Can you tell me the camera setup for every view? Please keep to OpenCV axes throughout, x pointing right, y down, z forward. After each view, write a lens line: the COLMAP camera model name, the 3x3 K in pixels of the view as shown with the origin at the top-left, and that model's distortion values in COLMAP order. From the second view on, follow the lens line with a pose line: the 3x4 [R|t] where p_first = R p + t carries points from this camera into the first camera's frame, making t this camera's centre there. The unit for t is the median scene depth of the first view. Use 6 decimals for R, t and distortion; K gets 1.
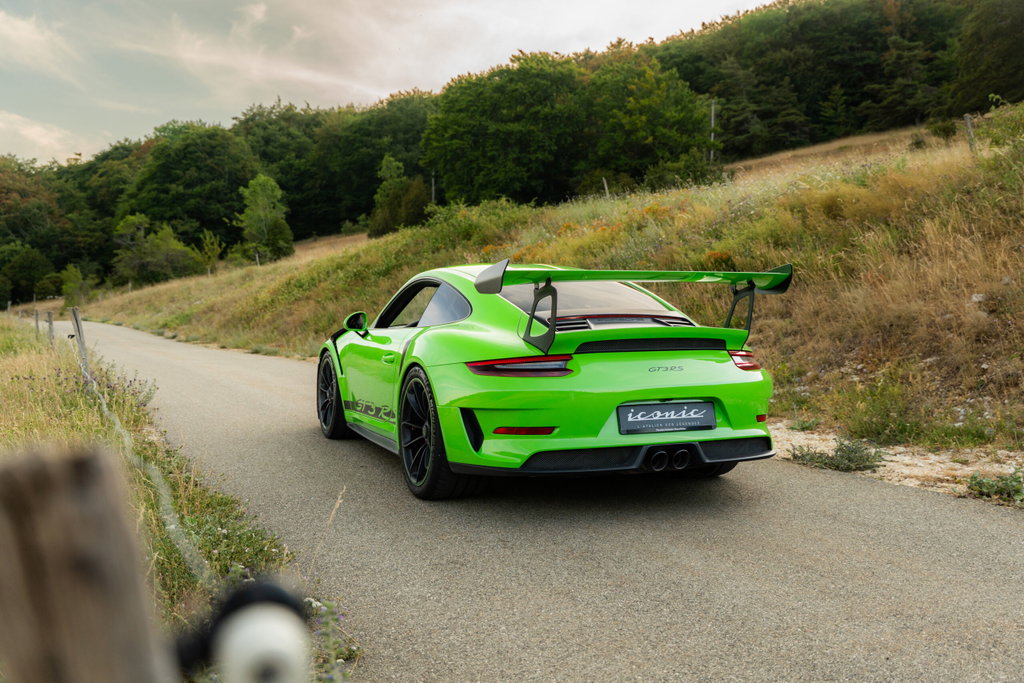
lens RADIAL K [[1325.0, 0, 512.4], [0, 1325.0, 344.7], [0, 0, 1]] dist [-0.009470, 0.000000]
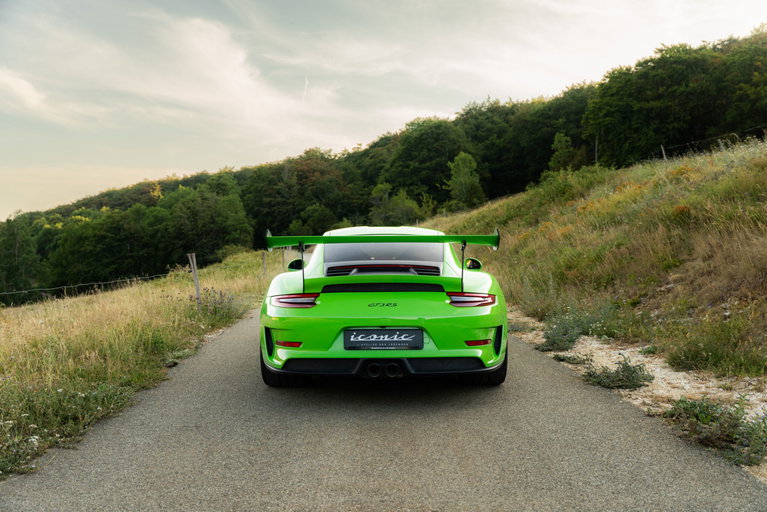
lens RADIAL K [[992.5, 0, 384.0], [0, 992.5, 253.2], [0, 0, 1]] dist [-0.009470, 0.000000]
pose [[0.855151, 0.001916, -0.518375, 0.284412], [-0.005410, 0.999972, -0.005228, -0.013367], [0.518351, 0.007275, 0.855137, 0.041328]]
